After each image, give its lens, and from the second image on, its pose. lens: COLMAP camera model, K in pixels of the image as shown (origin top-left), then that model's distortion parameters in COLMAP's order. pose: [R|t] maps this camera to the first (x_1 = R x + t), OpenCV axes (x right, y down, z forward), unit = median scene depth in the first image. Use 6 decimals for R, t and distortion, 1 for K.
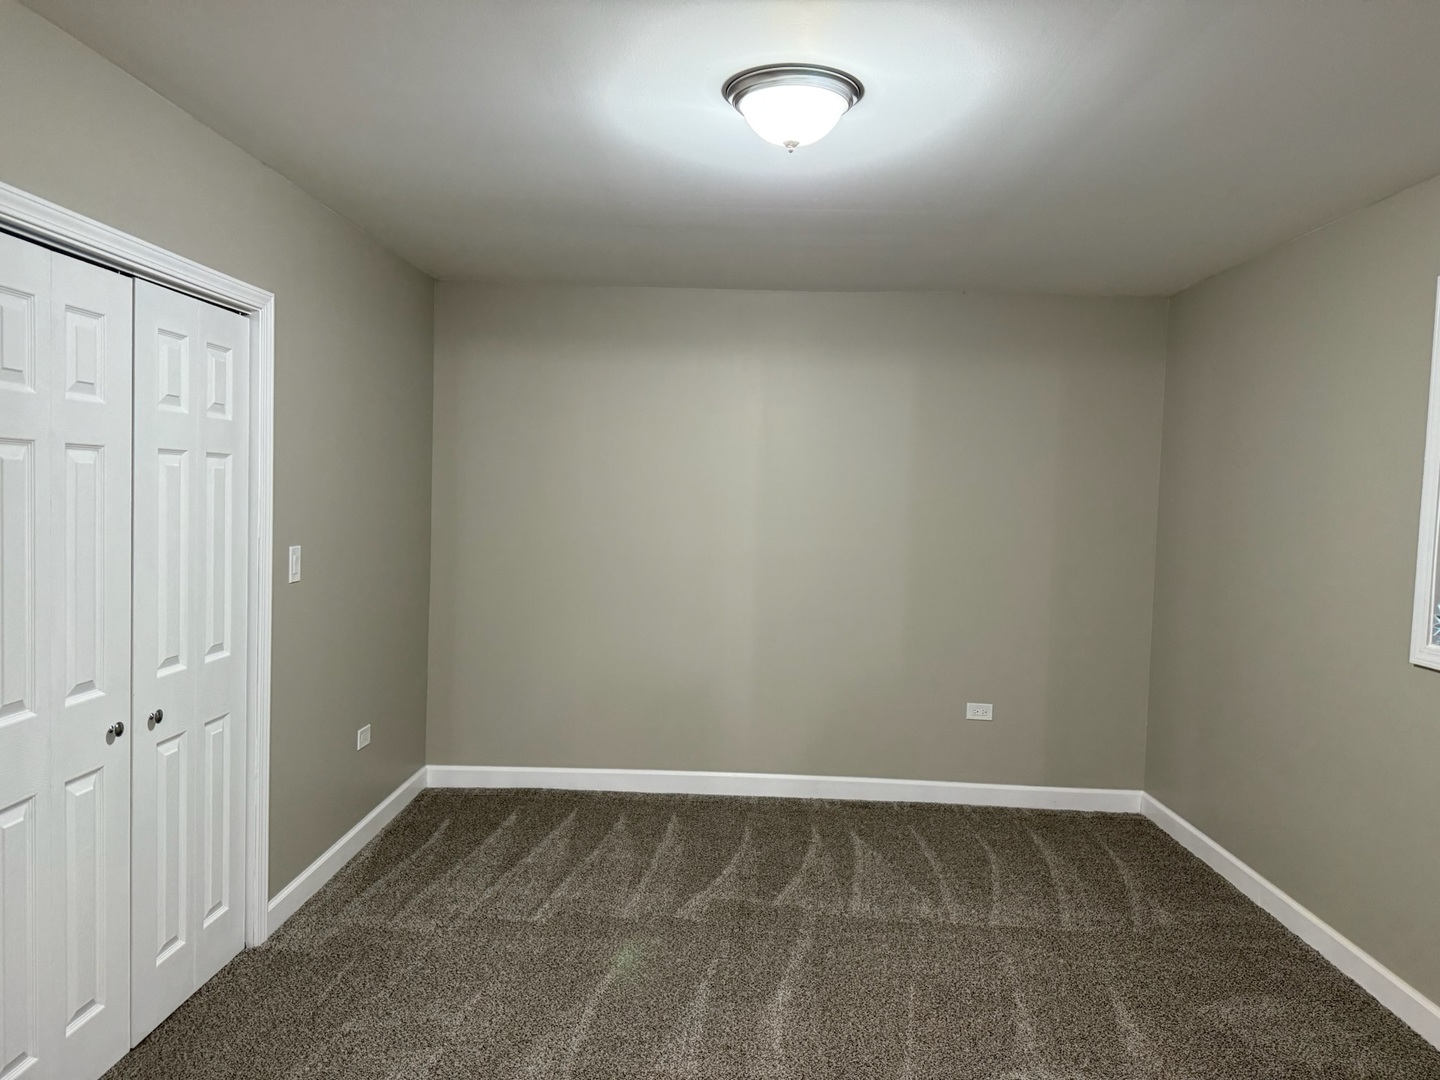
lens RADIAL K [[1005.2, 0, 720.0], [0, 1005.2, 540.0], [0, 0, 1]] dist [0.108203, -0.169917]
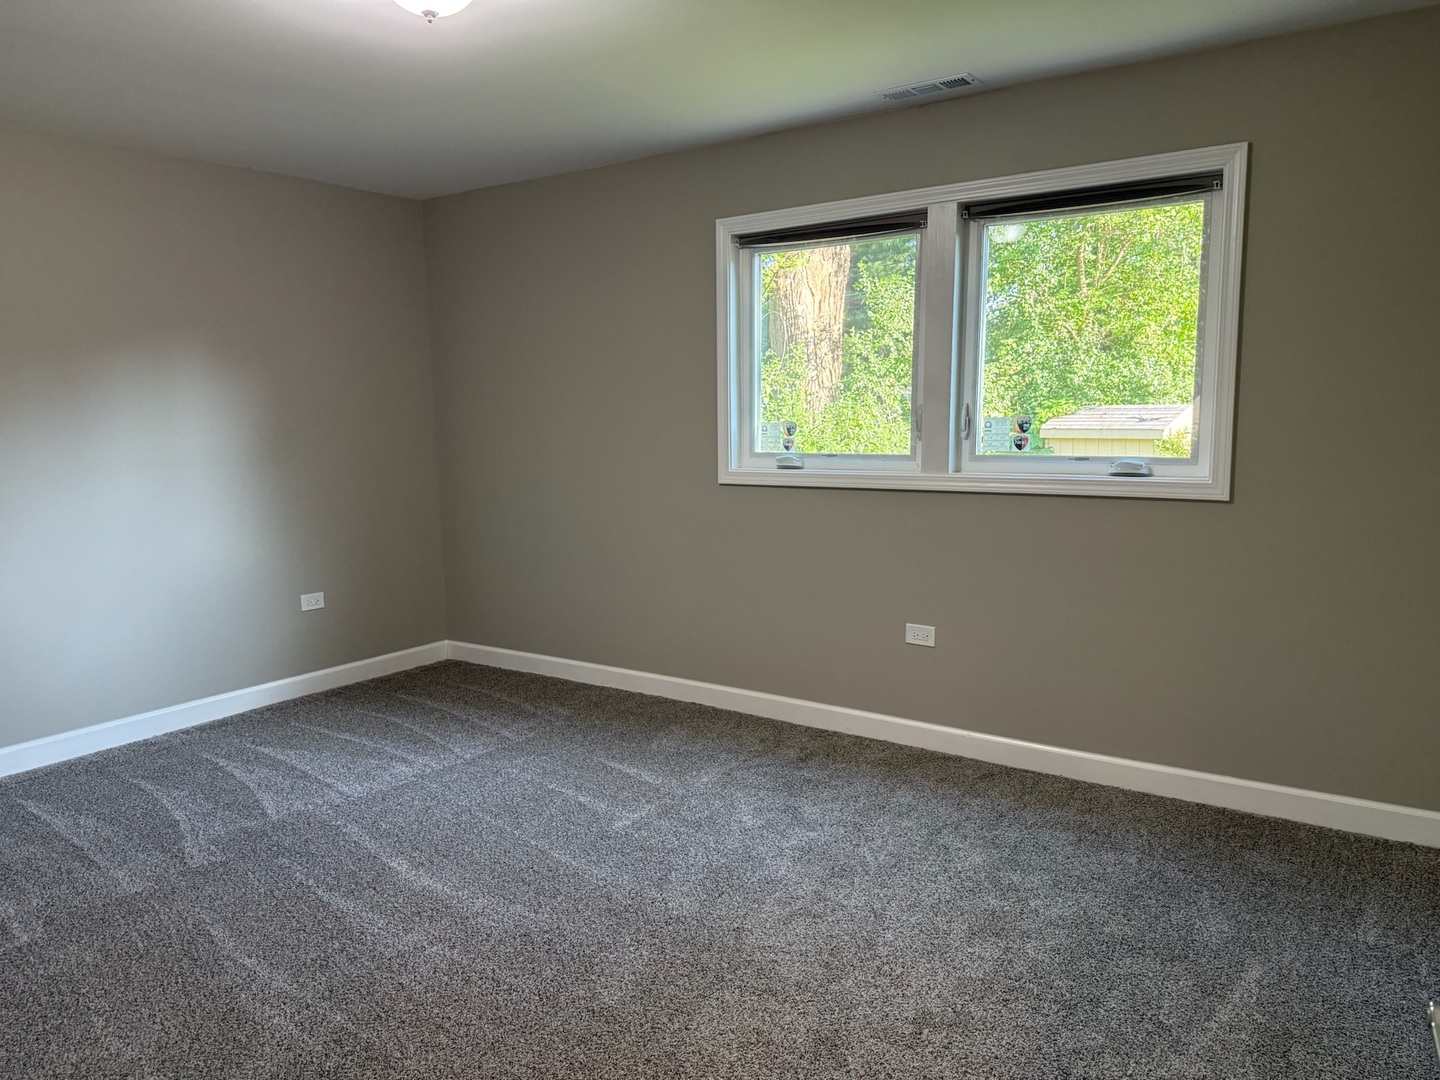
lens RADIAL K [[1005.2, 0, 720.0], [0, 1005.2, 540.0], [0, 0, 1]] dist [0.108203, -0.169917]
pose [[0.557586, -0.146008, 0.817178, -0.415277], [0.071412, 0.989198, 0.128016, 0.009715], [-0.827042, -0.013023, 0.561989, 0.118115]]
